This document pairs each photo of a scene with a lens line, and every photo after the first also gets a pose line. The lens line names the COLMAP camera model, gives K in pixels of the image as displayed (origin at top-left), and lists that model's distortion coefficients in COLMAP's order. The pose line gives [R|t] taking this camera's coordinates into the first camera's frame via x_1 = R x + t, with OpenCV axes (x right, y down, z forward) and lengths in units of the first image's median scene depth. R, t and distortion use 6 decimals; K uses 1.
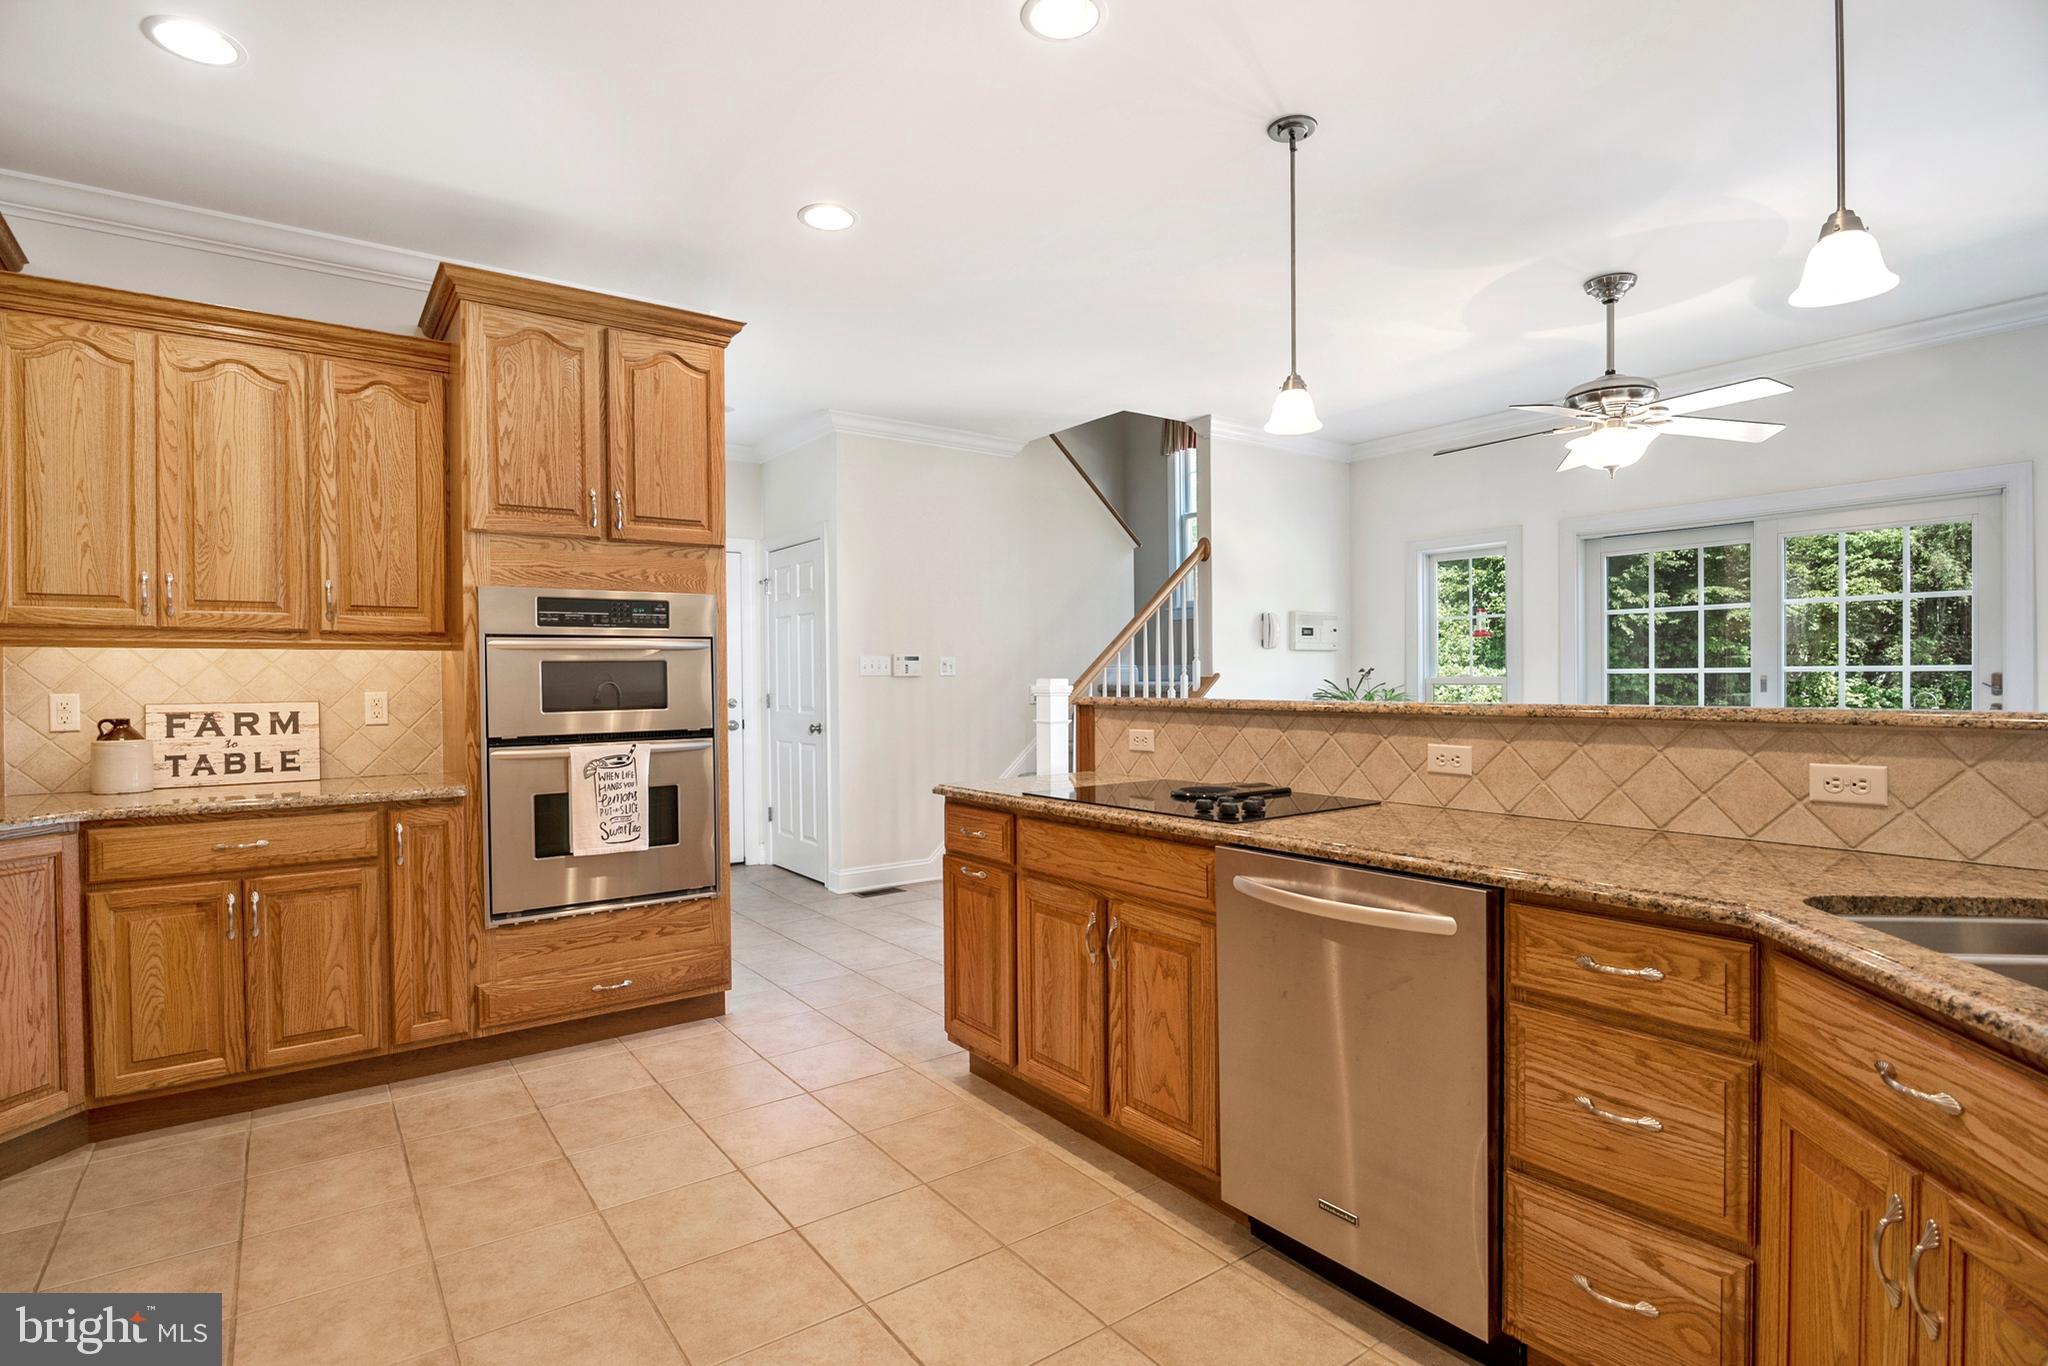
lens RADIAL K [[1045.1, 0, 1006.7], [0, 1045.1, 688.1], [0, 0, 1]] dist [0.004647, -0.001729]
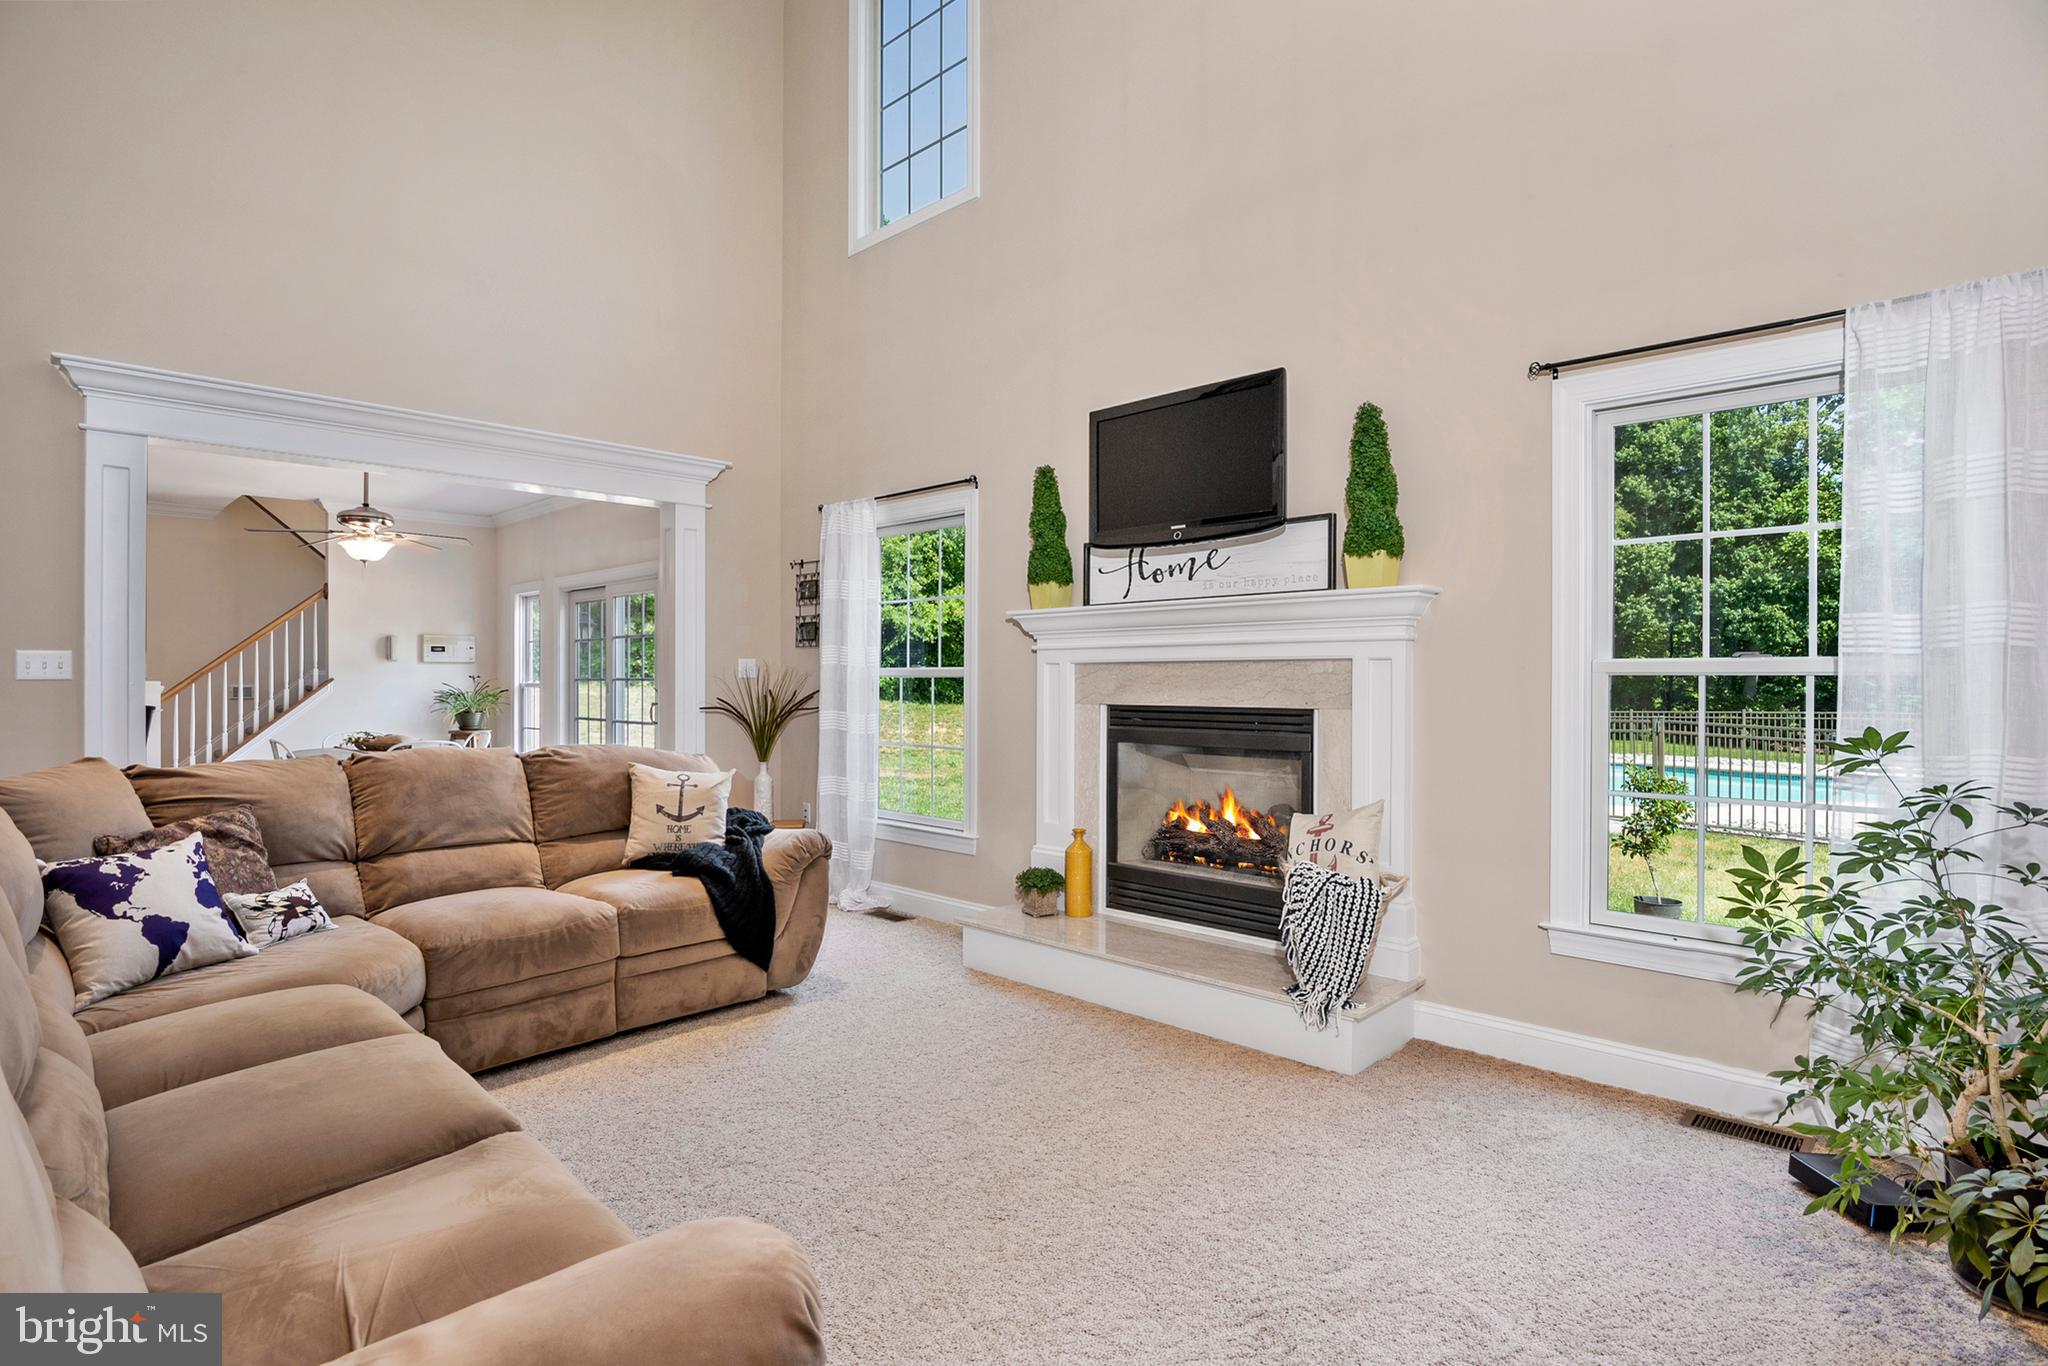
lens RADIAL K [[1045.1, 0, 1017.8], [0, 1045.1, 682.9], [0, 0, 1]] dist [0.004647, -0.001729]
pose [[0.984465, 0.005368, 0.175497, 0.818999], [-0.004527, 0.999976, -0.005193, -0.004019], [-0.175520, 0.004318, 0.984466, -0.534298]]
